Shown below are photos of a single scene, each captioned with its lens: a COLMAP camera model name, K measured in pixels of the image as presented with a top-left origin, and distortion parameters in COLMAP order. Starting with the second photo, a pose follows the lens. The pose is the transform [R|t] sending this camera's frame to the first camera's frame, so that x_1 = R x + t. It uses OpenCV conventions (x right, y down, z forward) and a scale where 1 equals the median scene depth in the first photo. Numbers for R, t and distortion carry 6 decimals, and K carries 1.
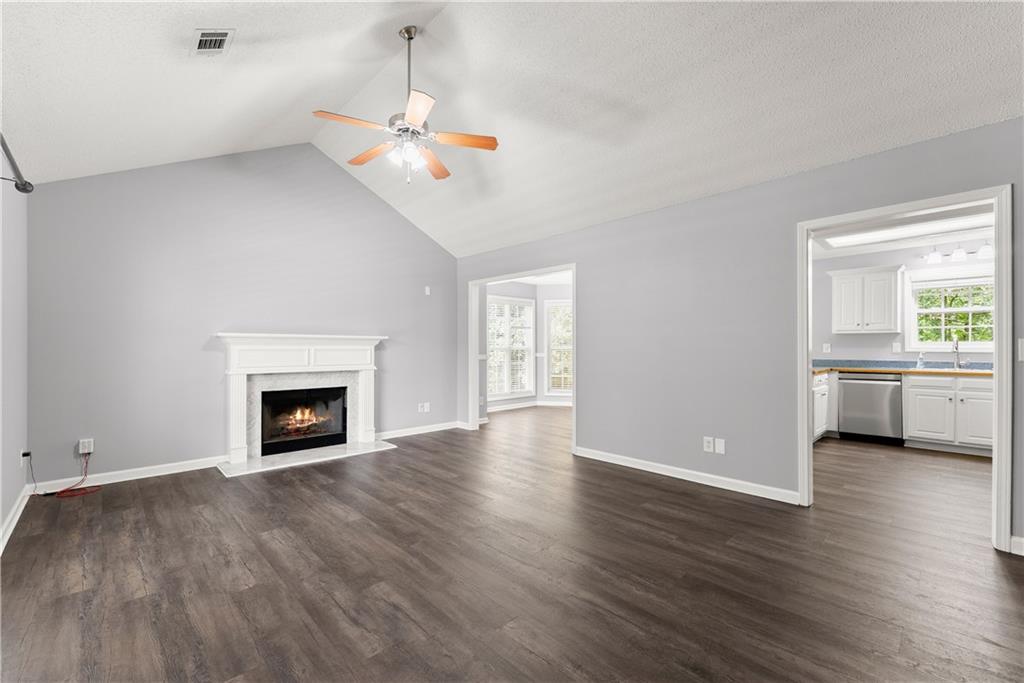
lens RADIAL K [[420.3, 0, 519.1], [0, 420.3, 345.8], [0, 0, 1]] dist [0.000793, -0.000654]
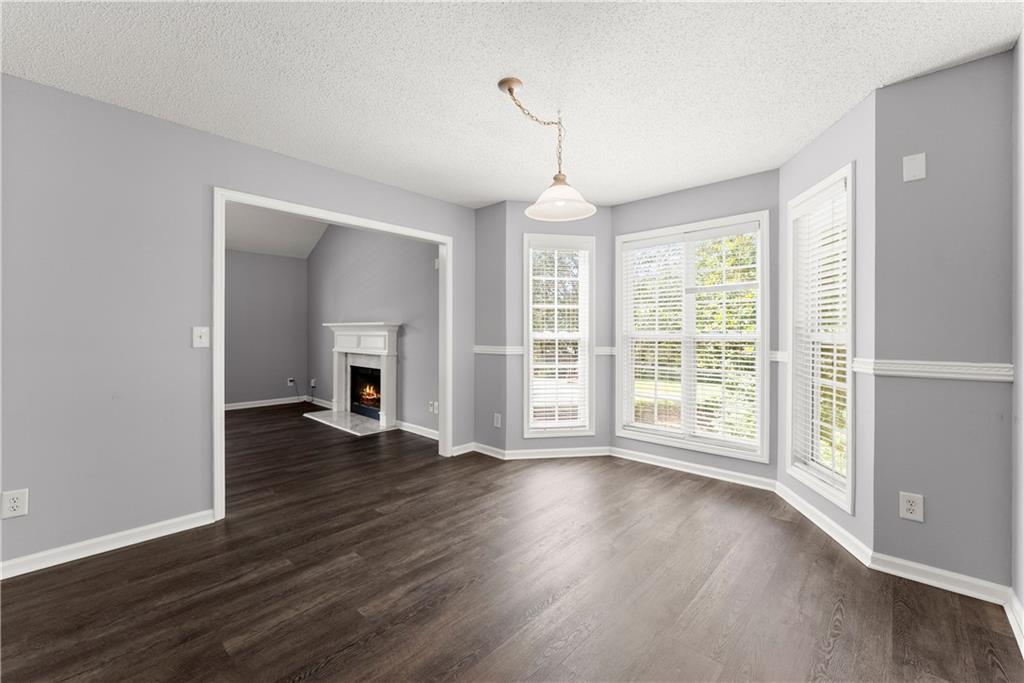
lens RADIAL K [[420.3, 0, 518.7], [0, 420.3, 336.1], [0, 0, 1]] dist [0.000793, -0.000654]
pose [[0.050052, 0.006990, -0.998722, 0.813120], [-0.000714, 0.999976, 0.006963, 0.002154], [0.998746, 0.000365, 0.050056, 1.526862]]
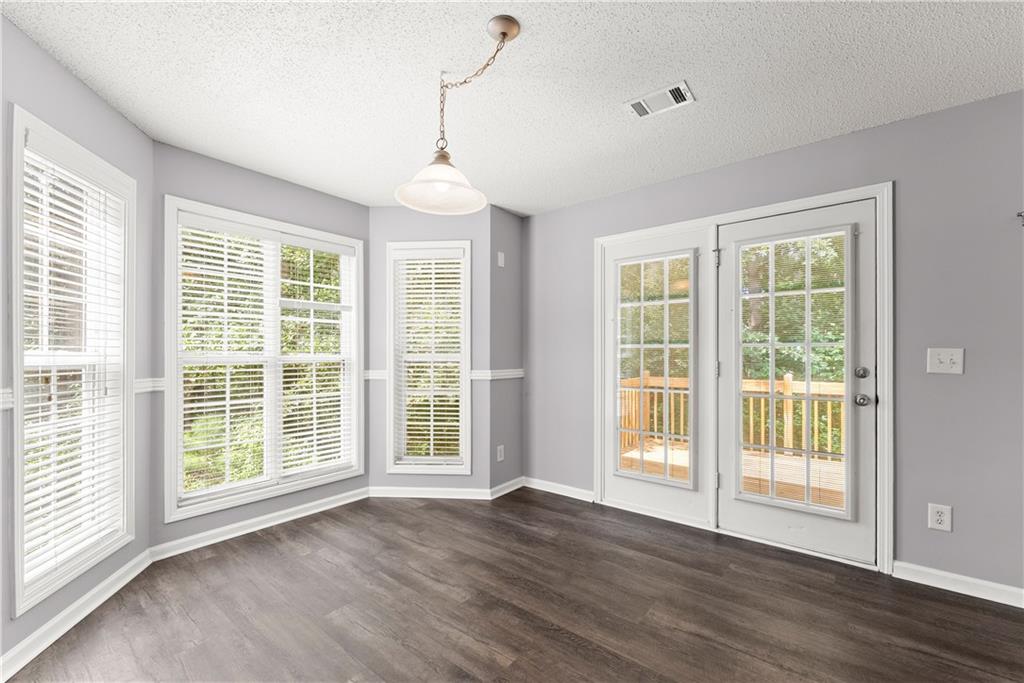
lens RADIAL K [[420.3, 0, 517.0], [0, 420.3, 354.2], [0, 0, 1]] dist [0.000793, -0.000654]
pose [[0.992283, -0.000717, 0.123991, 0.275352], [0.000643, 1.000000, 0.000633, 0.001569], [-0.123991, -0.000548, 0.992283, 1.157421]]
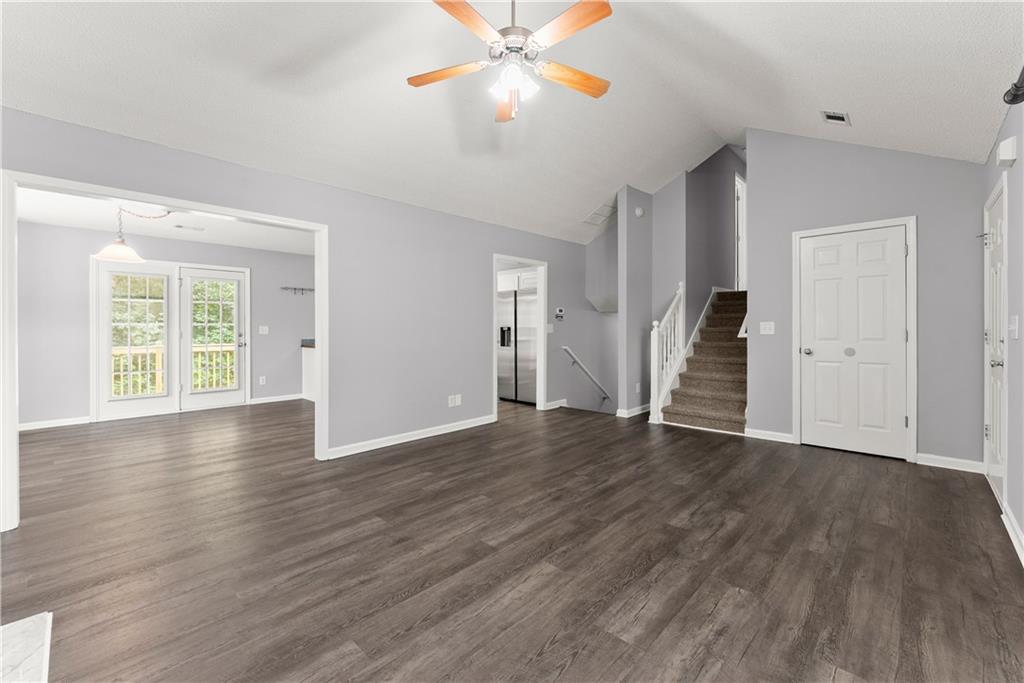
lens RADIAL K [[420.3, 0, 496.3], [0, 420.3, 328.4], [0, 0, 1]] dist [0.000793, -0.000654]
pose [[-0.005719, 0.000505, 0.999984, -0.738579], [0.001338, 0.999999, -0.000497, 0.004964], [-0.999983, 0.001335, -0.005720, 0.730778]]
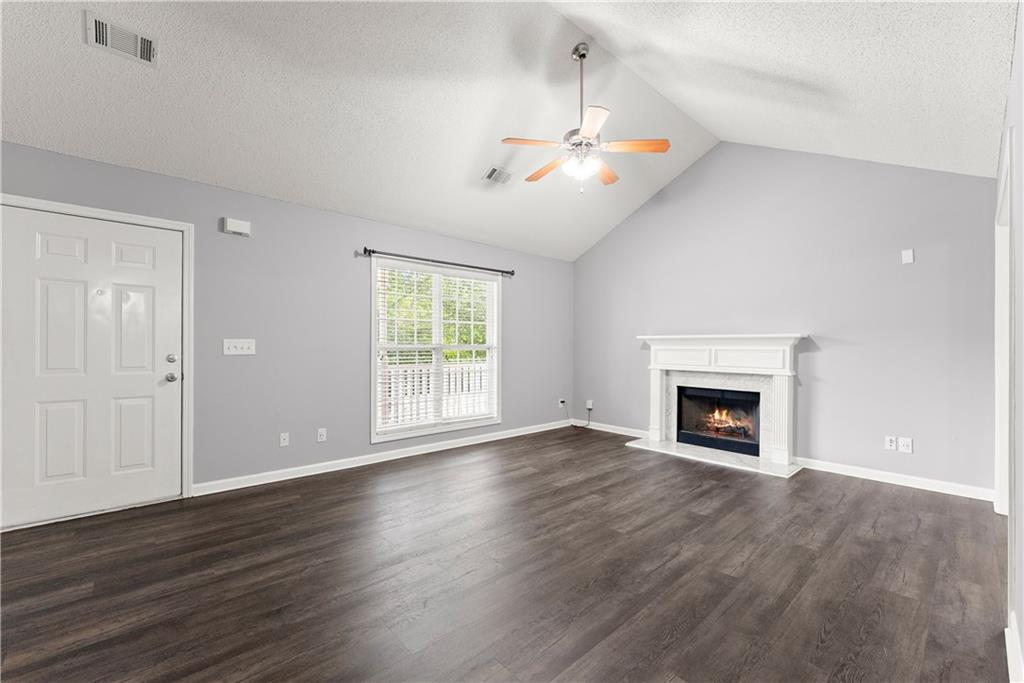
lens RADIAL K [[420.3, 0, 514.5], [0, 420.3, 343.5], [0, 0, 1]] dist [0.000793, -0.000654]
pose [[-0.034114, -0.009541, -0.999372, 0.573421], [-0.000543, 0.999954, -0.009528, 0.003764], [0.999418, 0.000217, -0.034118, 0.612060]]
